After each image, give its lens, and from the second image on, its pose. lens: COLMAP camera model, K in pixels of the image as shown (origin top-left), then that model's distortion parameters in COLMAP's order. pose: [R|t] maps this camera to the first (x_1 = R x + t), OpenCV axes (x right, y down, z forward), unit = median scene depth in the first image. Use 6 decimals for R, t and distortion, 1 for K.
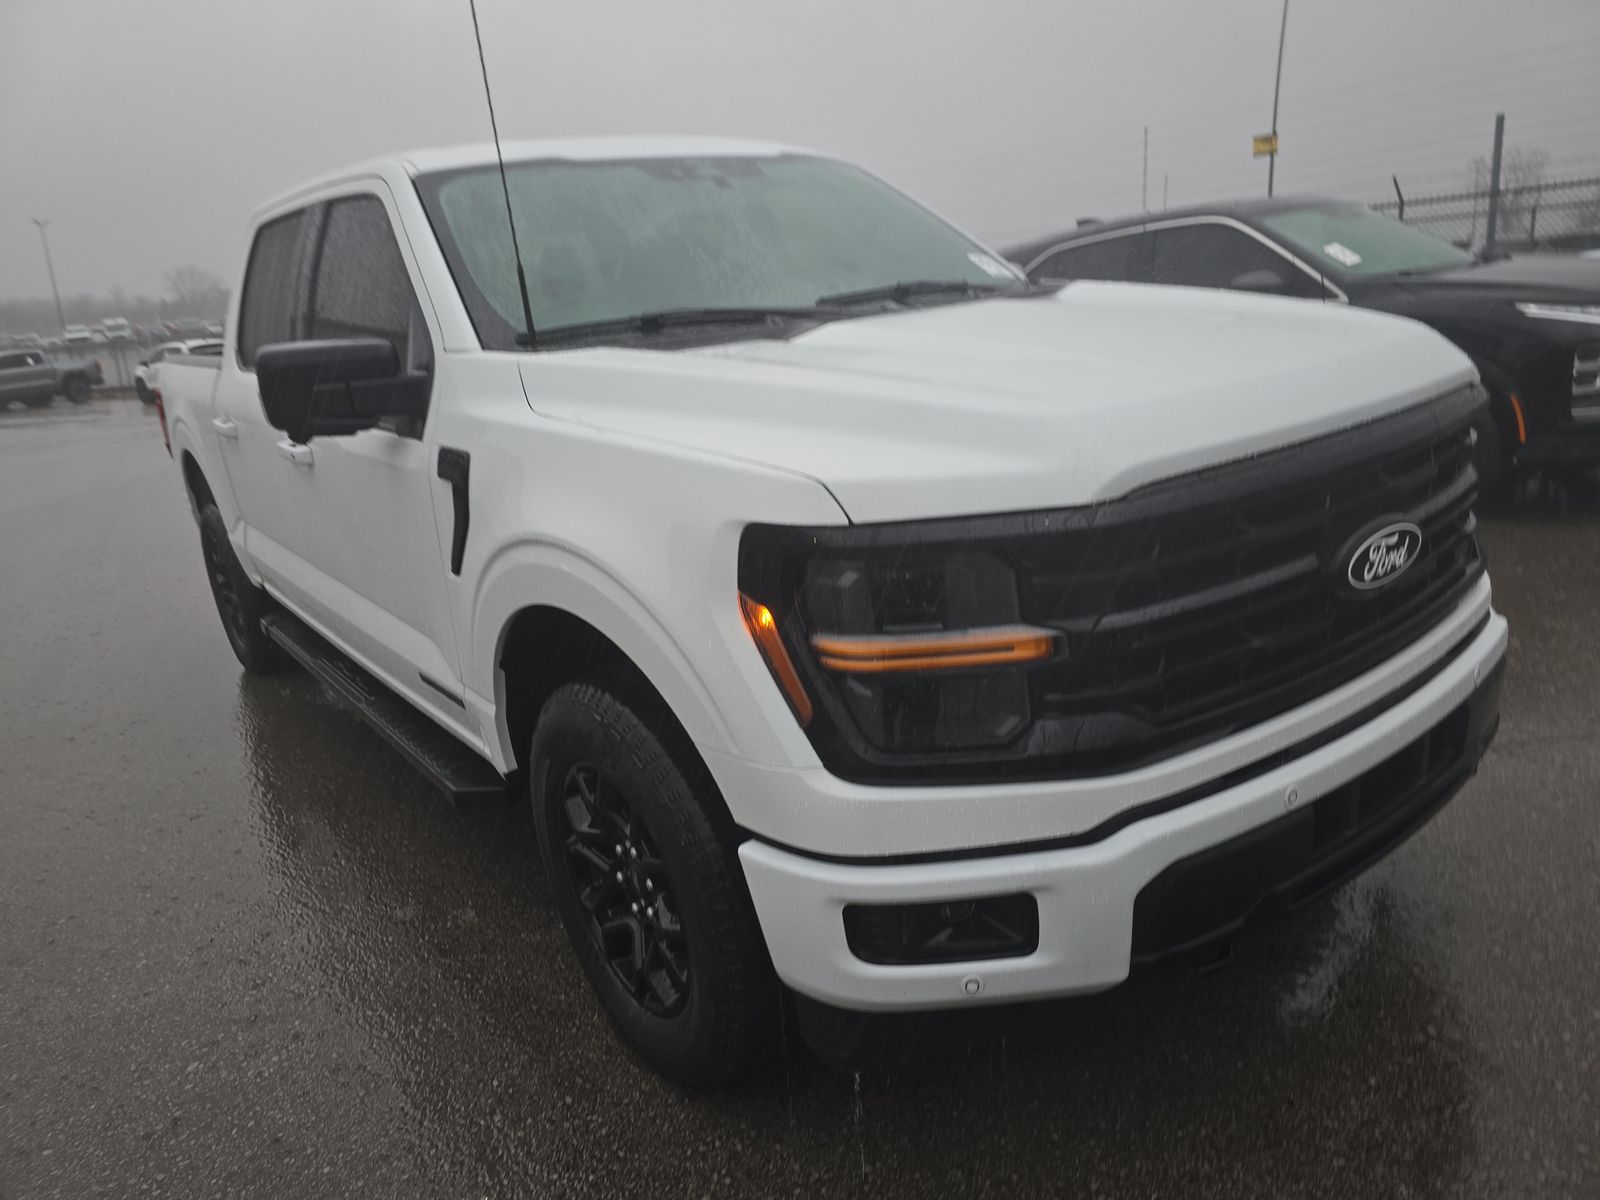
lens RADIAL K [[1046.2, 0, 810.8], [0, 1046.2, 592.4], [0, 0, 1]] dist [0.072614, -0.080835]
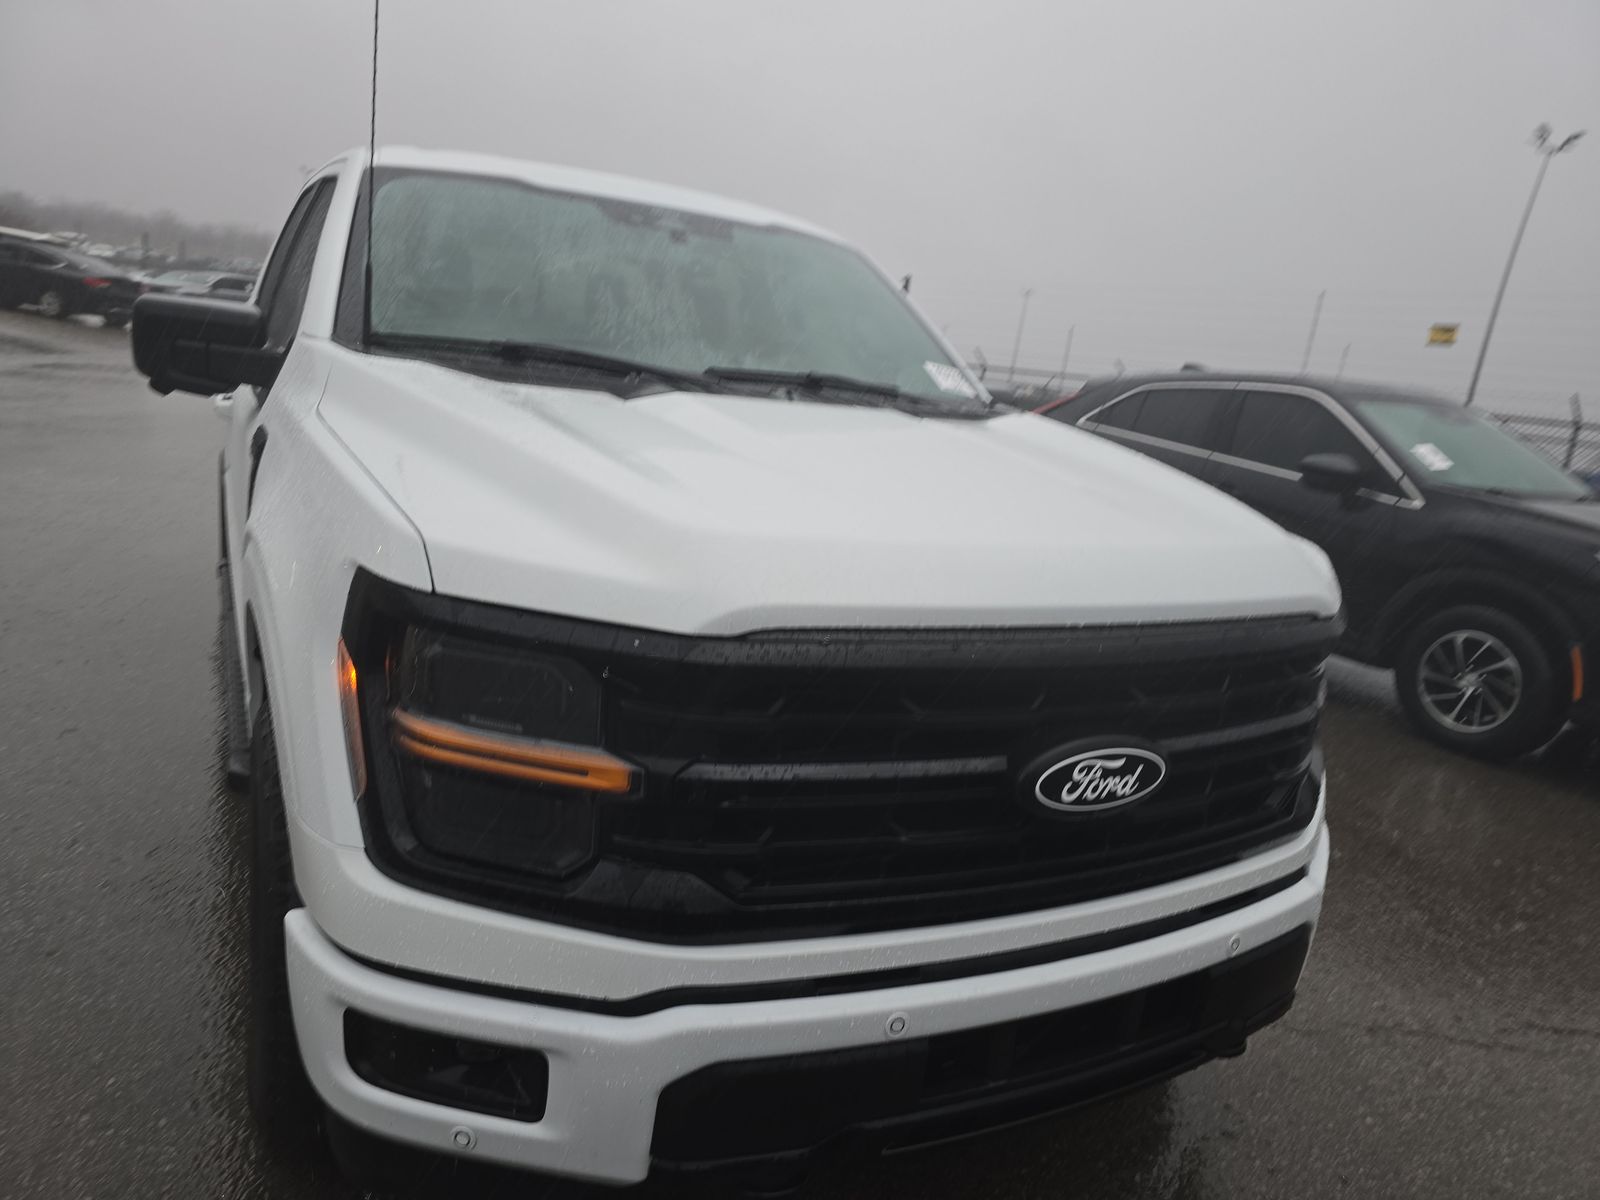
lens RADIAL K [[1046.2, 0, 810.8], [0, 1046.2, 592.4], [0, 0, 1]] dist [0.072614, -0.080835]
pose [[0.964875, 0.238749, -0.109611, 0.371598], [-0.245154, 0.968242, -0.049050, -0.083121], [0.094419, 0.074198, 0.992764, 0.104927]]
